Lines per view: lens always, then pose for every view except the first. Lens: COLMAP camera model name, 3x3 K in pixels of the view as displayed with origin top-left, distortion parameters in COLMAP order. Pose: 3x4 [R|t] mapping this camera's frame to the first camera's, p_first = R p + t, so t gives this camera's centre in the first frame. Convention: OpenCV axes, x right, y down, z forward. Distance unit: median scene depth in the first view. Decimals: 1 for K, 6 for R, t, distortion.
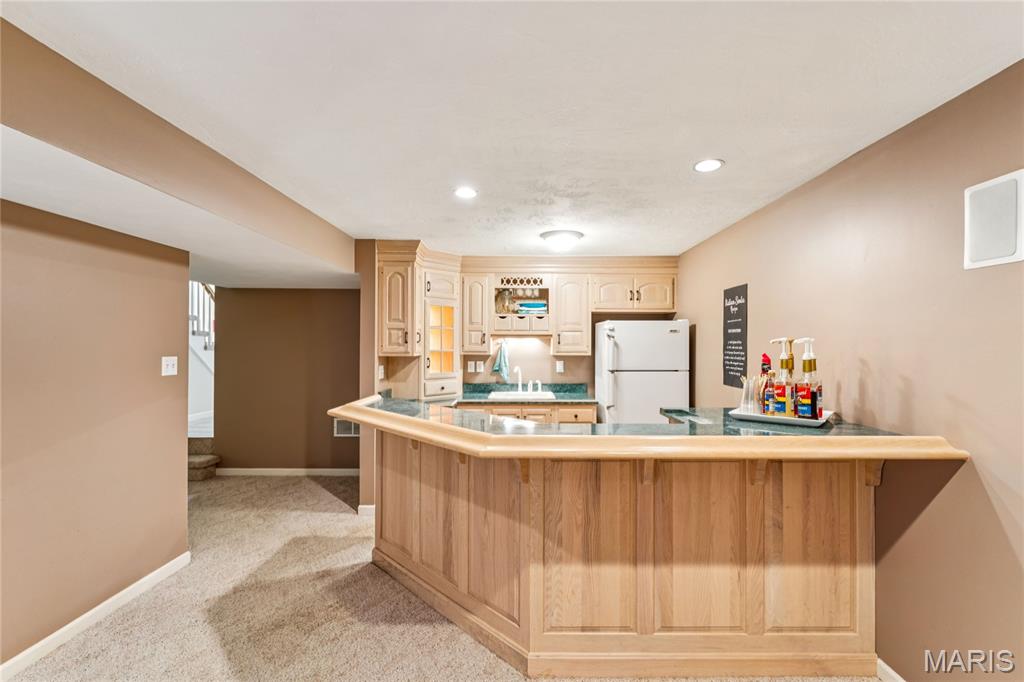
lens RADIAL K [[450.5, 0, 521.7], [0, 450.5, 342.1], [0, 0, 1]] dist [-0.000561, -0.000437]
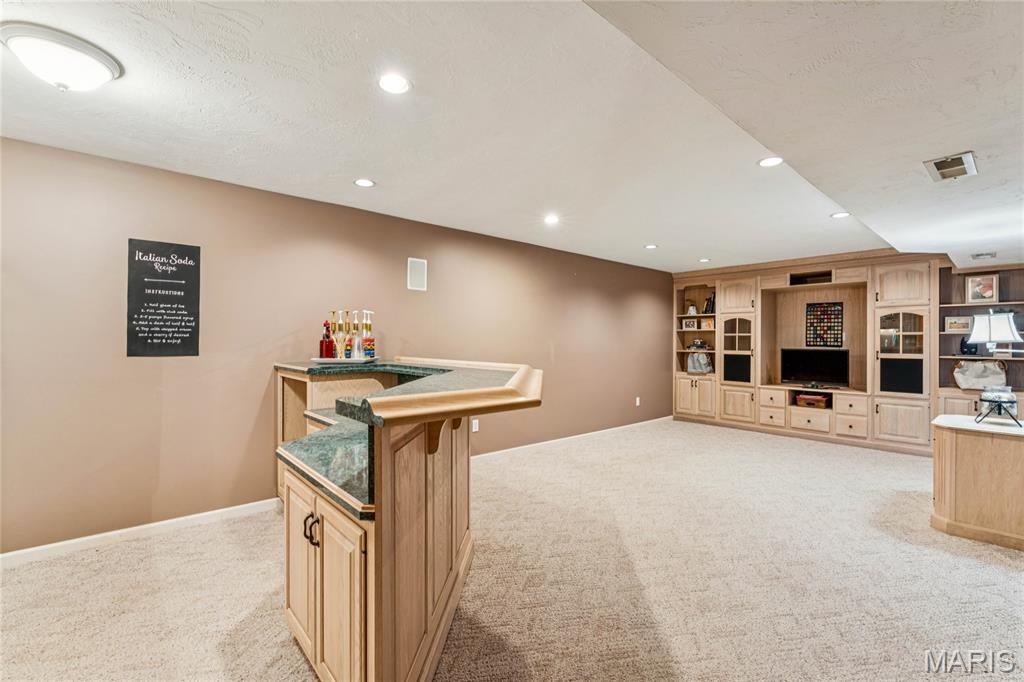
lens RADIAL K [[450.5, 0, 517.7], [0, 450.5, 339.9], [0, 0, 1]] dist [-0.000561, -0.000437]
pose [[-0.670782, -0.007866, 0.741613, -0.733402], [-0.010245, 0.999947, 0.001339, 0.067337], [-0.741584, -0.006699, -0.670827, 1.237465]]
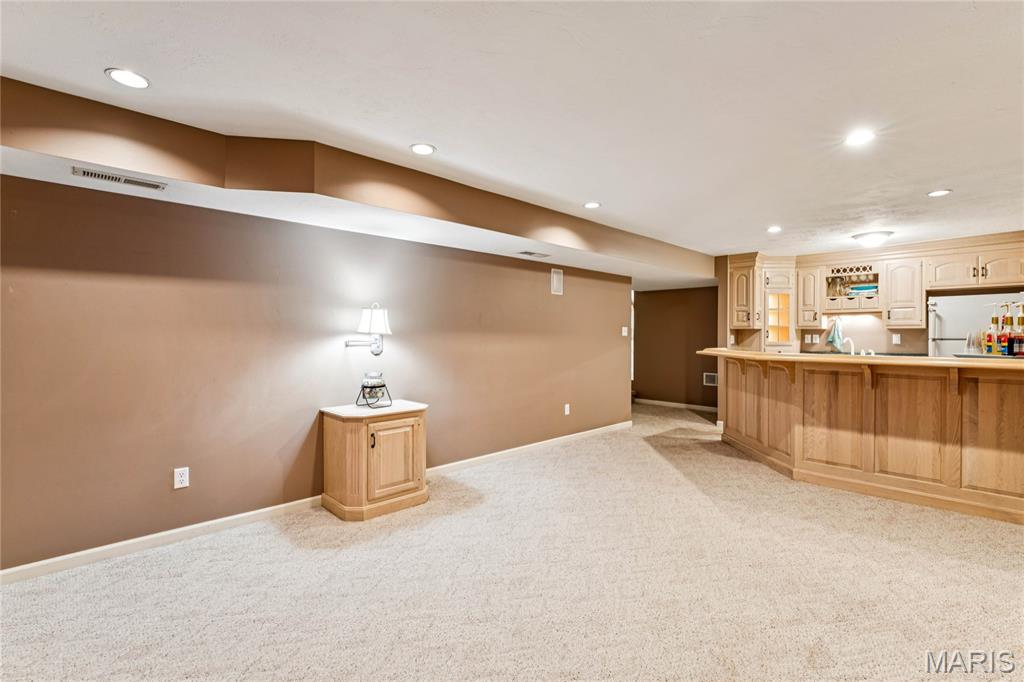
lens RADIAL K [[450.5, 0, 516.1], [0, 450.5, 337.1], [0, 0, 1]] dist [-0.000561, -0.000437]
pose [[0.691708, 0.001584, -0.722176, 0.421482], [0.004944, 0.999964, 0.006929, 0.063968], [0.722160, -0.008363, 0.691675, -0.878488]]
